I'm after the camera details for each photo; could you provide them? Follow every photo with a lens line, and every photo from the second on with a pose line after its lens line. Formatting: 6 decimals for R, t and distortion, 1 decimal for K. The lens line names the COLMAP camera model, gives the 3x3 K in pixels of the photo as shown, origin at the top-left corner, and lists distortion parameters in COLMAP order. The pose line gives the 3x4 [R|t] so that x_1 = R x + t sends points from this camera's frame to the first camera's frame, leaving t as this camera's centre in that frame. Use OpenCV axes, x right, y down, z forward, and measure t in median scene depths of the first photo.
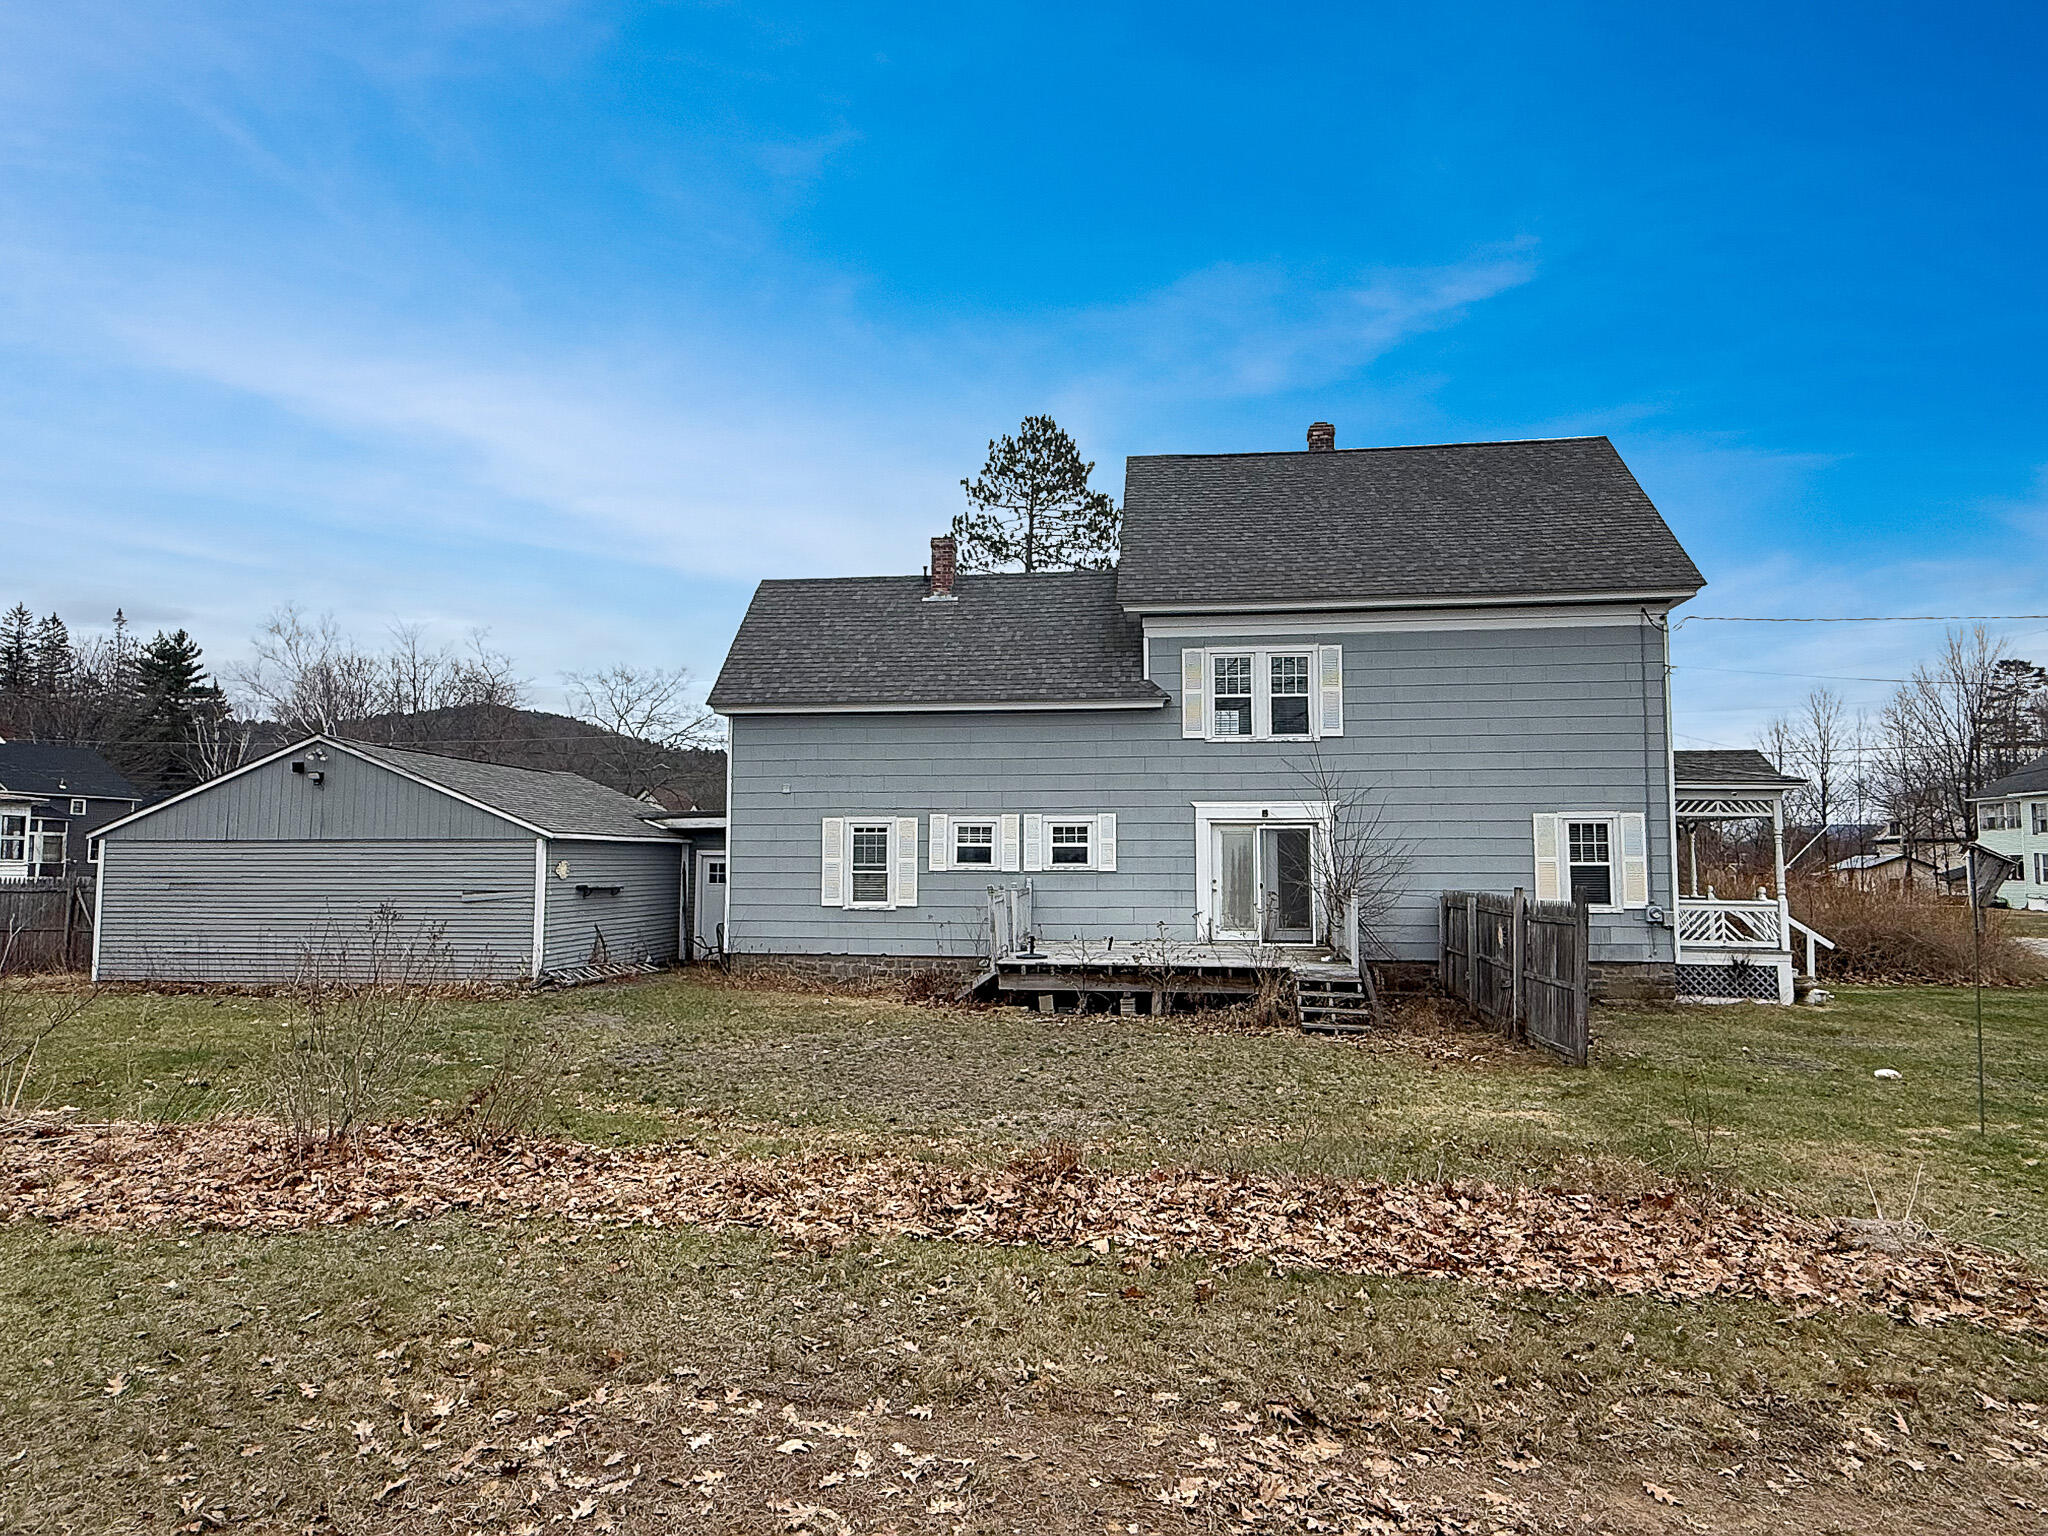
lens RADIAL K [[1243.7, 0, 1024.0], [0, 1243.7, 768.0], [0, 0, 1]] dist [0.006145, 0.002703]
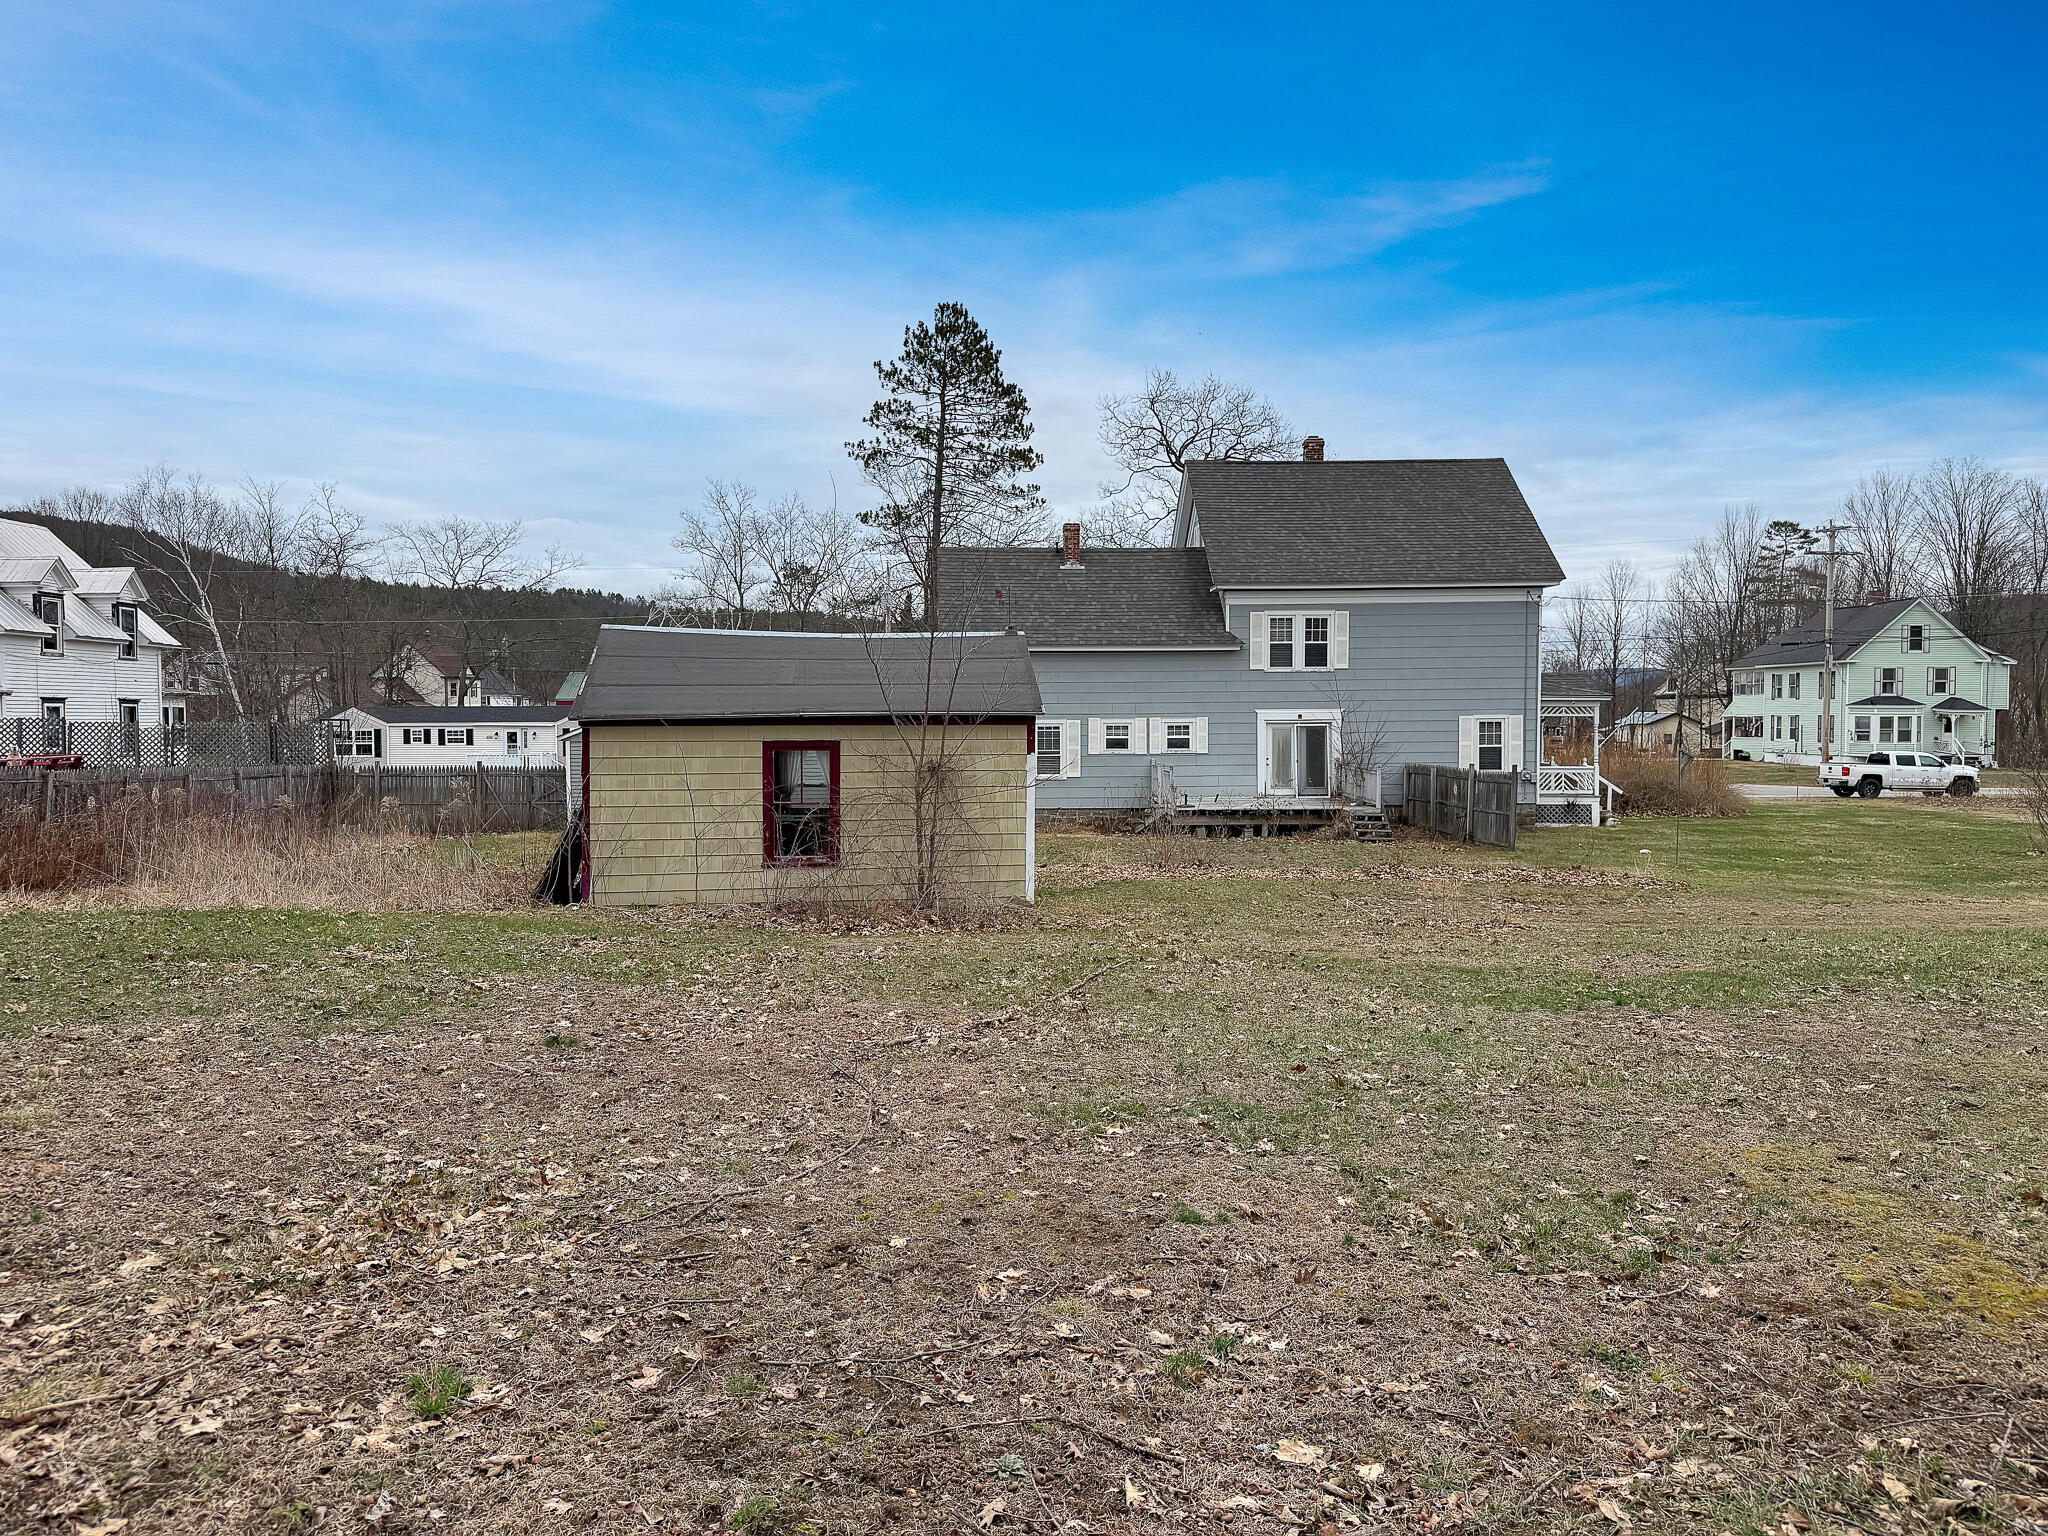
lens RADIAL K [[1440.4, 0, 1024.0], [0, 1440.4, 768.0], [0, 0, 1]] dist [0.175687, -0.299883]
pose [[0.981533, -0.013990, 0.190783, -0.505487], [-0.007625, 0.993668, 0.112095, -0.102638], [-0.191143, -0.111479, 0.975211, -0.752565]]
